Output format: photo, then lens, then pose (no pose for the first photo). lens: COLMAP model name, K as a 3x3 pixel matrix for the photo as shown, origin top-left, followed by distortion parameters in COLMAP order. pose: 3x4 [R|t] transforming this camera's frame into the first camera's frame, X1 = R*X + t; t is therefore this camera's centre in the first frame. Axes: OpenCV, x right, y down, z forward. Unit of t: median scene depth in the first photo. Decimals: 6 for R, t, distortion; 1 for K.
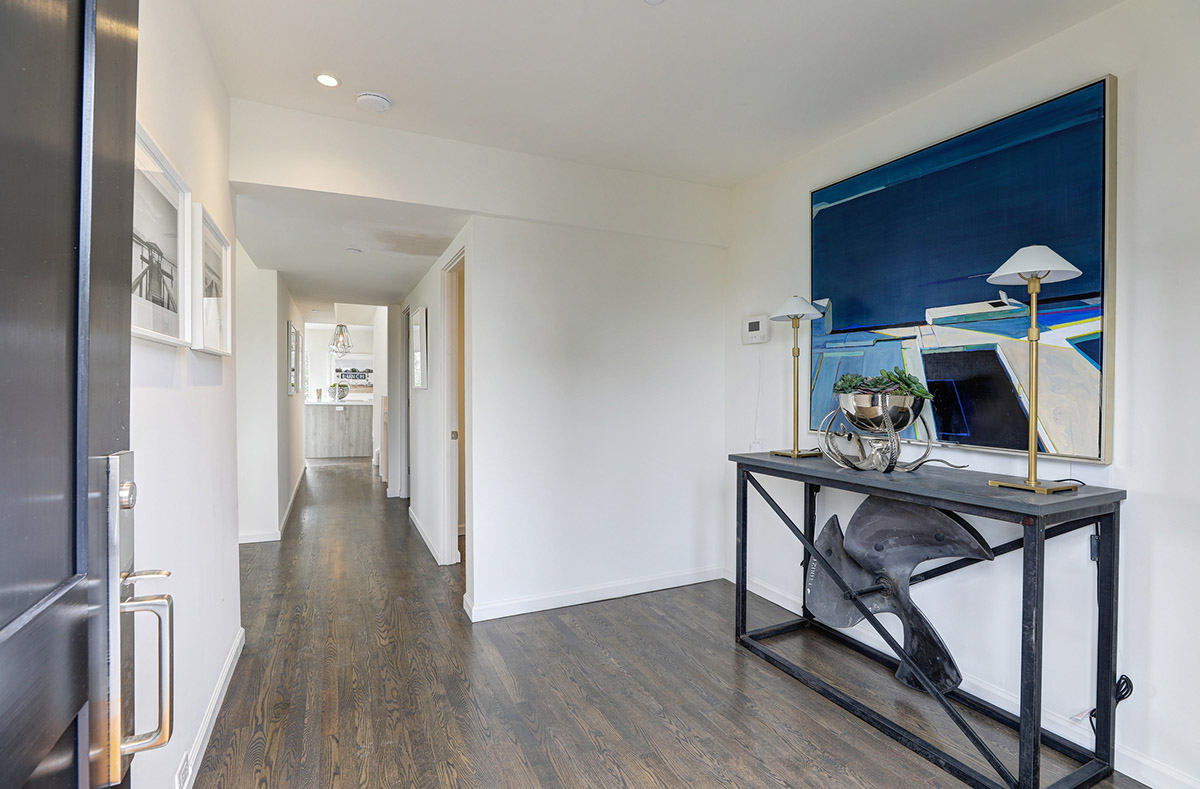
lens RADIAL K [[560.2, 0, 596.4], [0, 560.2, 387.2], [0, 0, 1]] dist [-0.002565, 0.001062]
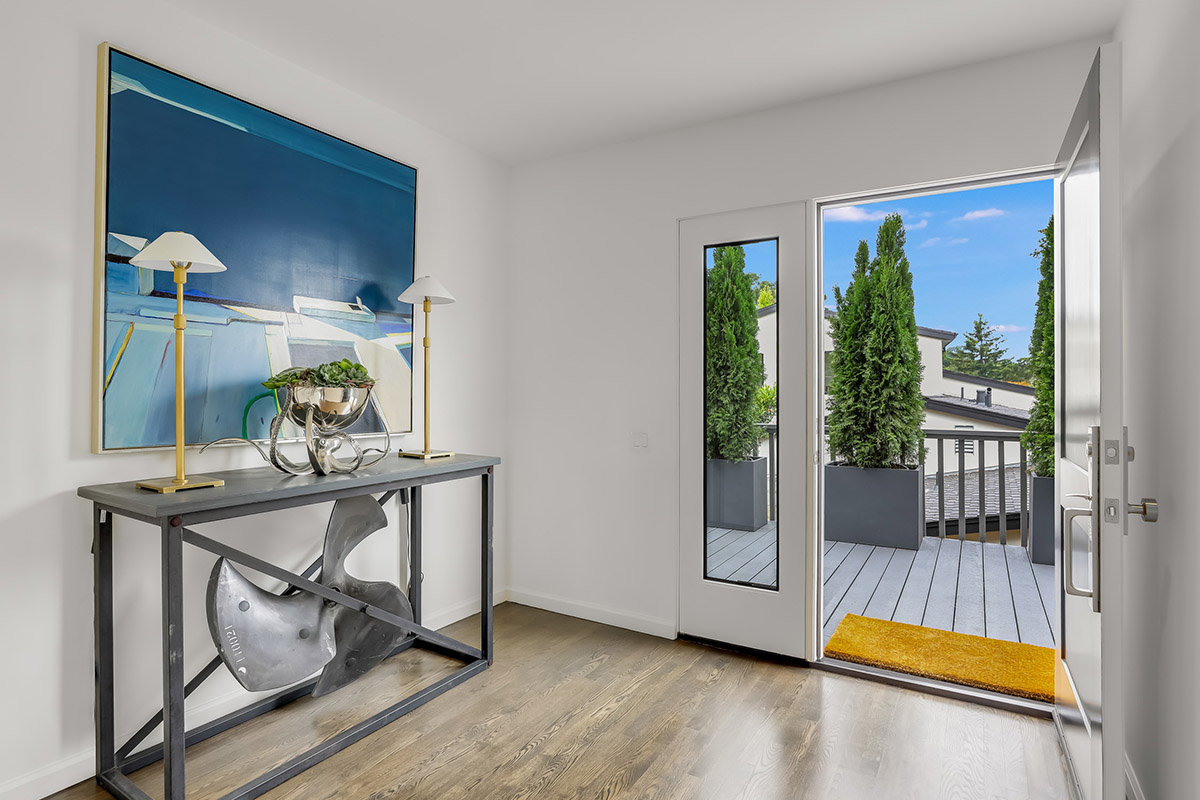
lens RADIAL K [[613.0, 0, 597.4], [0, 613.0, 400.8], [0, 0, 1]] dist [-0.001695, -0.000221]
pose [[-0.522713, -0.016561, 0.852348, -0.505580], [-0.000110, 0.999813, 0.019358, 0.013844], [-0.852509, 0.010025, -0.522617, 1.036624]]
